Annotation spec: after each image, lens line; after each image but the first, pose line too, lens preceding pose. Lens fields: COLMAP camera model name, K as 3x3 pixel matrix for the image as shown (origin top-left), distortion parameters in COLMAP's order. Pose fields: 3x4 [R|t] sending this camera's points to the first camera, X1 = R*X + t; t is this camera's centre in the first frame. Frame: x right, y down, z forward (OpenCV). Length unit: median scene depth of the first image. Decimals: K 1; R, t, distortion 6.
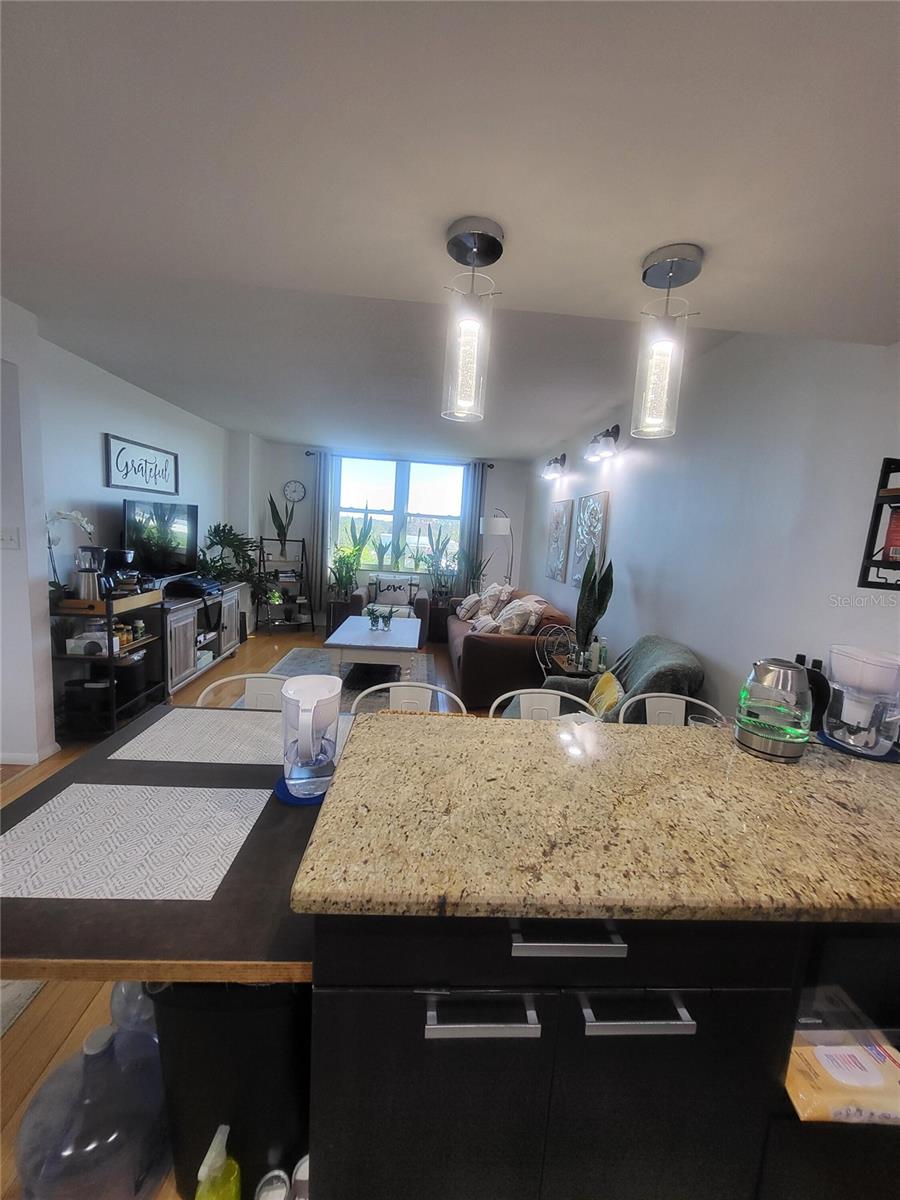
lens RADIAL K [[483.8, 0, 450.0], [0, 483.8, 600.0], [0, 0, 1]] dist [0.000418, 0.000002]
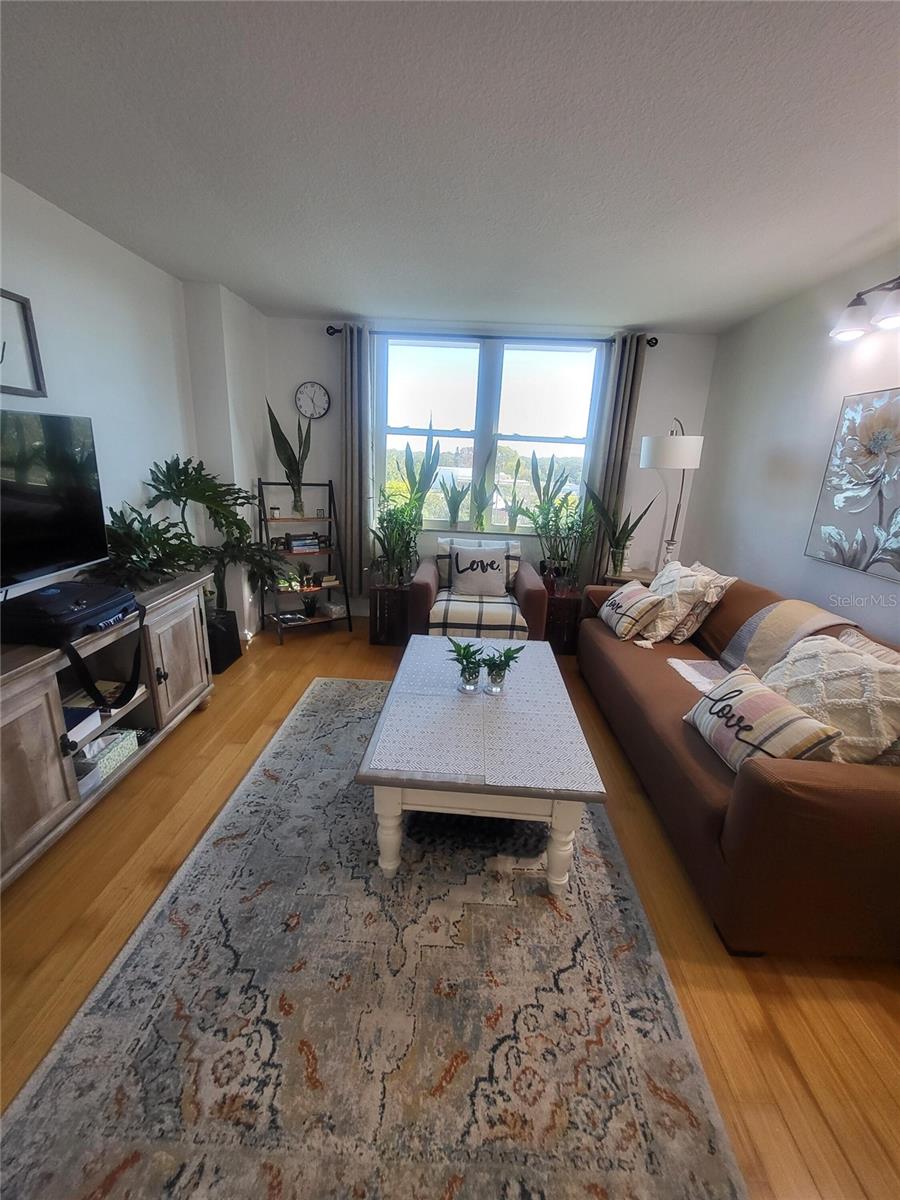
lens RADIAL K [[468.4, 0, 449.9], [0, 468.4, 594.2], [0, 0, 1]] dist [-0.003069, -0.000066]
pose [[0.995715, 0.005270, -0.092325, -0.098430], [0.006757, 0.991560, 0.129475, -0.061956], [0.092228, -0.129544, 0.987275, 0.420215]]
